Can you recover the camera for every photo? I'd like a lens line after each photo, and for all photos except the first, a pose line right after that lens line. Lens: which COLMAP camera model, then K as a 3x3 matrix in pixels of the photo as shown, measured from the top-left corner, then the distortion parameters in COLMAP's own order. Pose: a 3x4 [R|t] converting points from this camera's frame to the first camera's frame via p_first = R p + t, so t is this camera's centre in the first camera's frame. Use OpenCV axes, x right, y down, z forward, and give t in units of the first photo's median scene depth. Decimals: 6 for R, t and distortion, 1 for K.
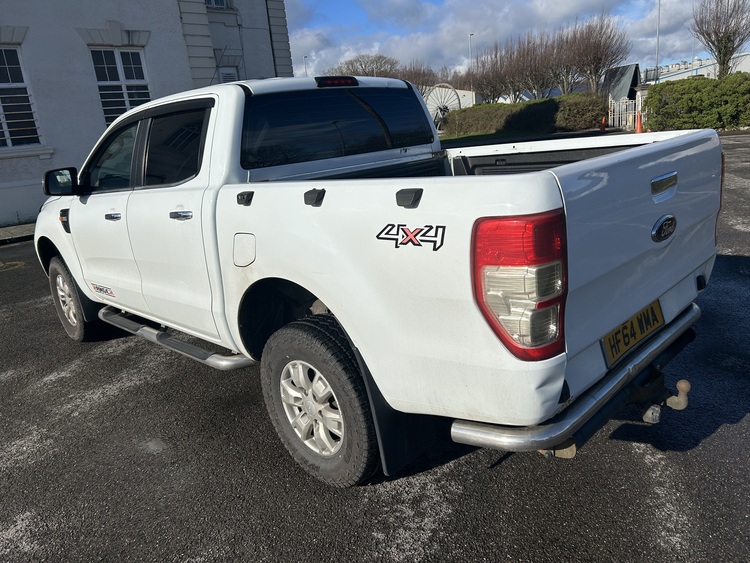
lens RADIAL K [[563.7, 0, 375.0], [0, 563.7, 281.5], [0, 0, 1]] dist [0.048666, -0.041982]
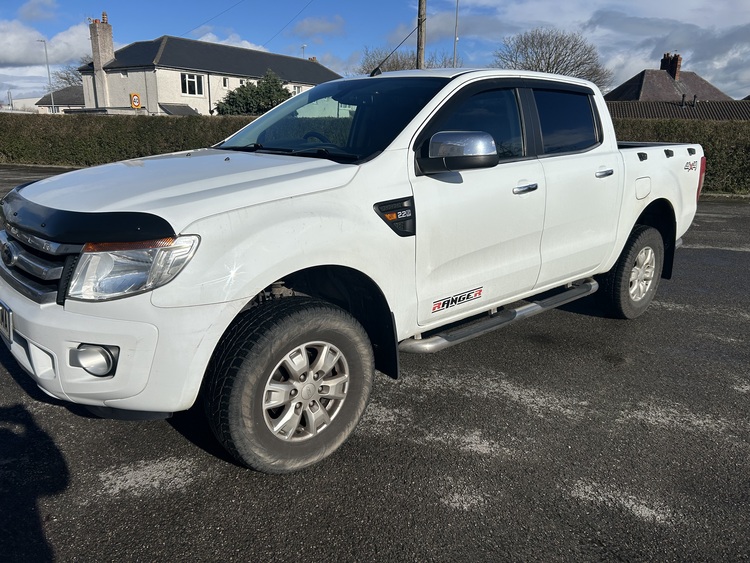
lens RADIAL K [[563.7, 0, 375.0], [0, 563.7, 281.5], [0, 0, 1]] dist [0.048666, -0.041982]
pose [[0.048596, -0.168051, 0.984580, -0.369079], [0.242421, 0.958255, 0.151593, -0.044643], [-0.968953, 0.231316, 0.087306, 0.316823]]
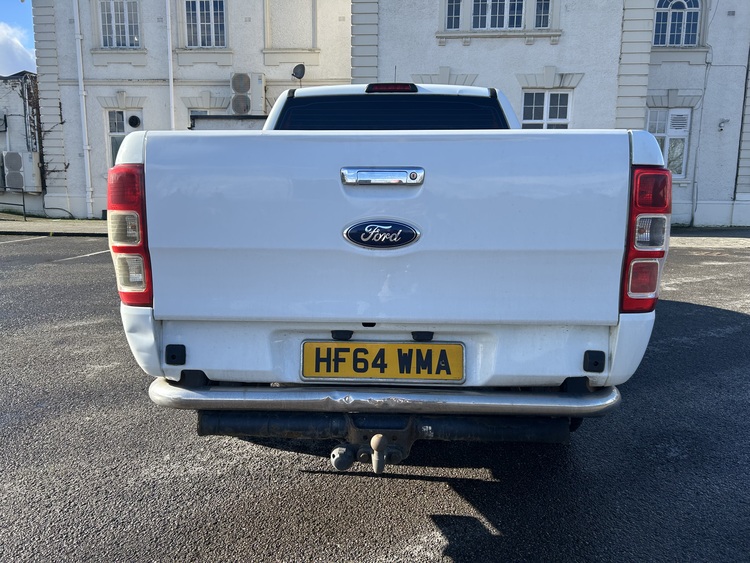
lens RADIAL K [[563.7, 0, 375.0], [0, 563.7, 281.5], [0, 0, 1]] dist [0.048666, -0.041982]
pose [[0.670894, 0.212621, -0.710418, 0.179442], [-0.267340, 0.962940, 0.035731, -0.008929], [0.691687, 0.165951, 0.702872, 0.073228]]
